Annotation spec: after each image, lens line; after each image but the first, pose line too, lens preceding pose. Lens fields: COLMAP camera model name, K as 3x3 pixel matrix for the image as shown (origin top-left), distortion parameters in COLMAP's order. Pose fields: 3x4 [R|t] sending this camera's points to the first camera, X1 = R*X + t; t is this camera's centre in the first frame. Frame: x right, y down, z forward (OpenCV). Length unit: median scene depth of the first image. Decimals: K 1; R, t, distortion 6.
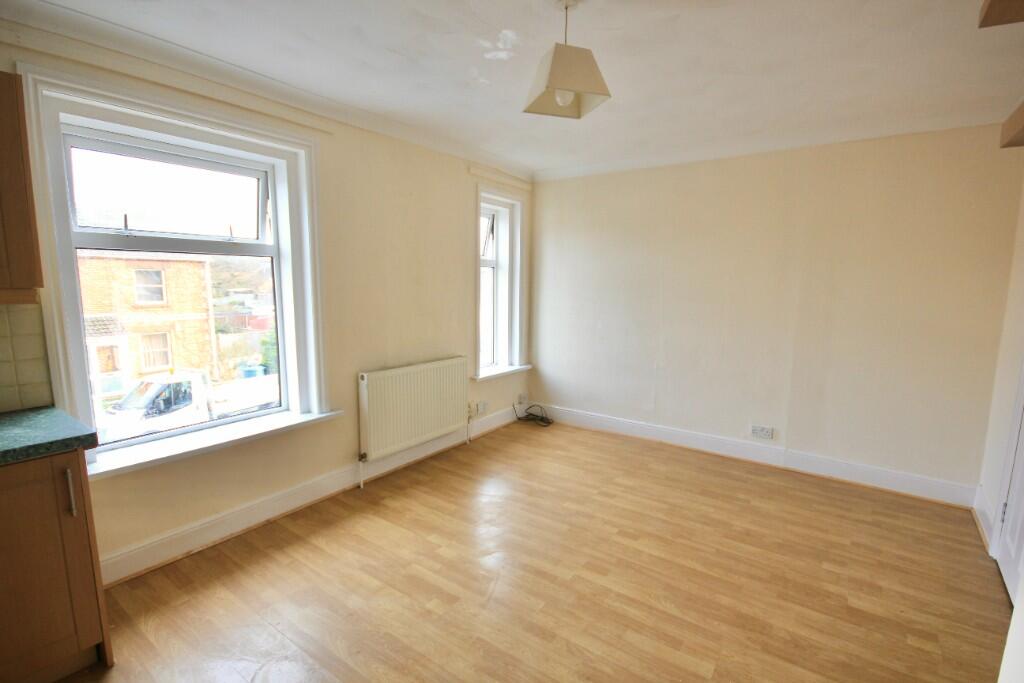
lens RADIAL K [[471.8, 0, 512.1], [0, 471.8, 351.5], [0, 0, 1]] dist [0.004751, -0.005731]
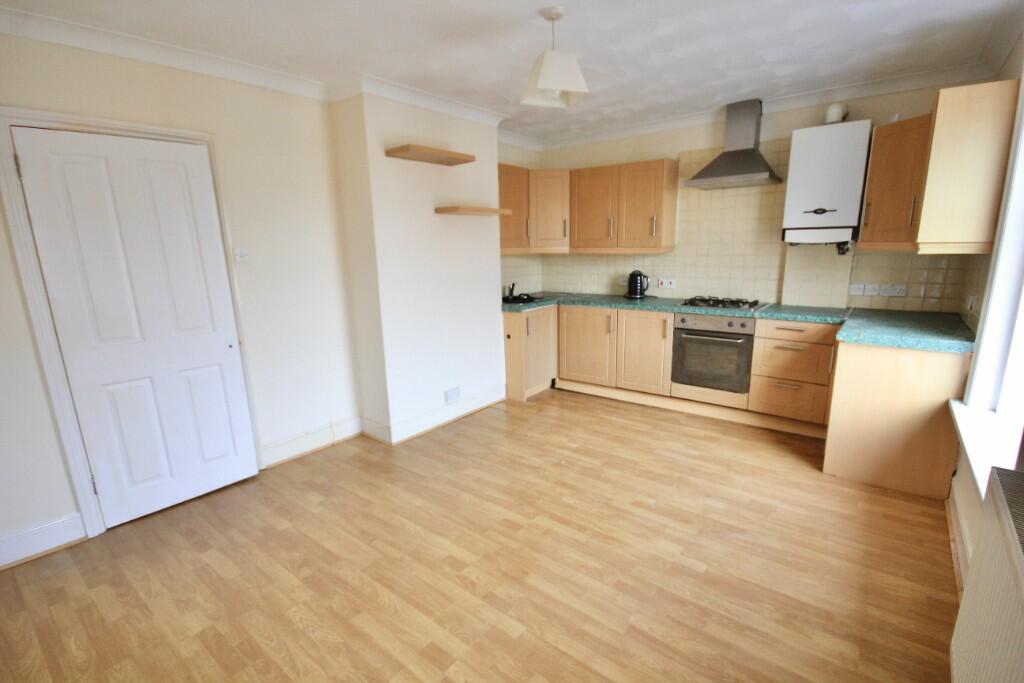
lens RADIAL K [[471.8, 0, 515.1], [0, 471.8, 349.2], [0, 0, 1]] dist [0.004751, -0.005731]
pose [[-0.998711, 0.000853, 0.050760, 0.108756], [0.019045, 0.933134, 0.359024, -0.255619], [-0.047059, 0.359528, -0.931947, 1.725097]]
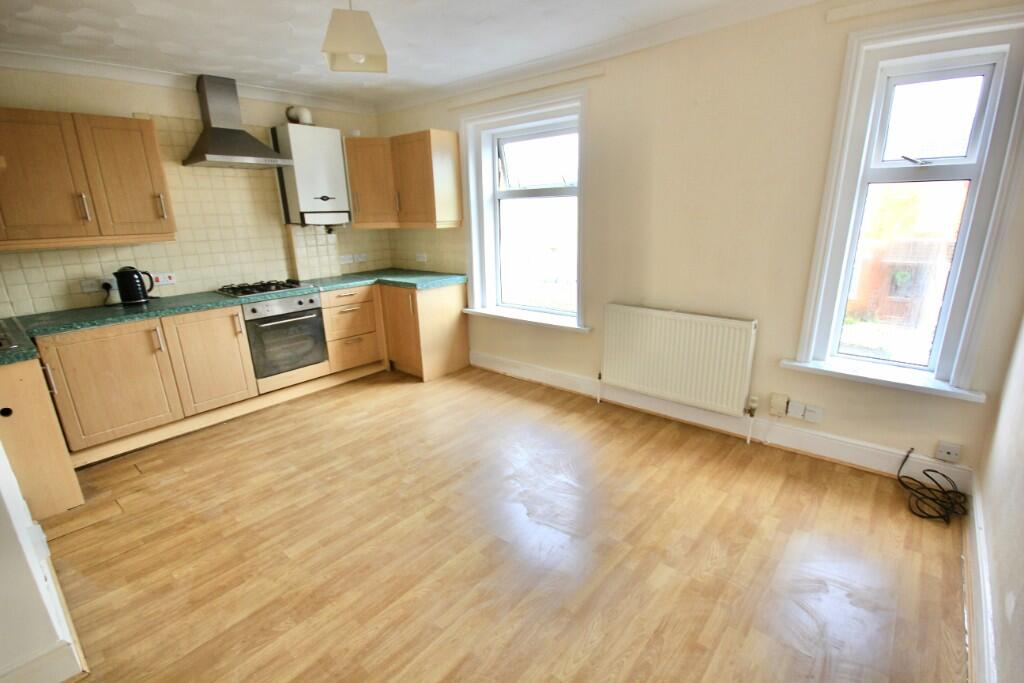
lens RADIAL K [[471.8, 0, 518.1], [0, 471.8, 349.6], [0, 0, 1]] dist [0.004751, -0.005731]
pose [[-0.083580, 0.277383, -0.957117, 0.976391], [-0.121857, 0.950424, 0.286085, -0.173002], [0.989022, 0.140543, -0.045635, 1.099533]]
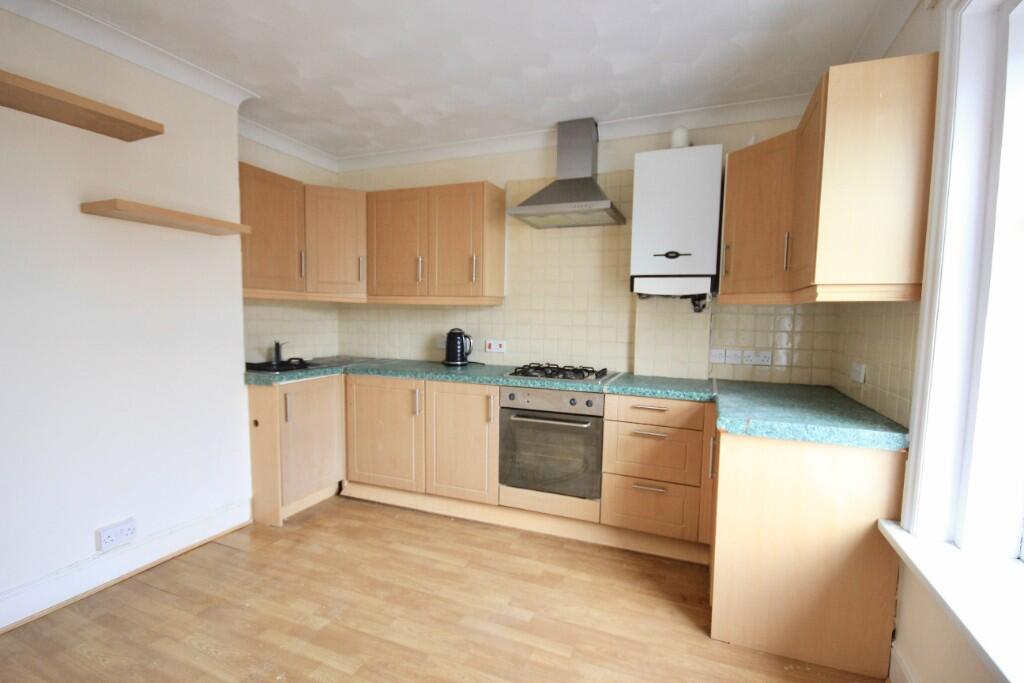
lens RADIAL K [[471.8, 0, 514.5], [0, 471.8, 349.8], [0, 0, 1]] dist [0.004751, -0.005731]
pose [[-0.973332, -0.009469, -0.229208, -0.116165], [-0.060151, 0.974723, 0.215165, -0.120667], [0.221377, 0.223214, -0.949299, 1.244521]]
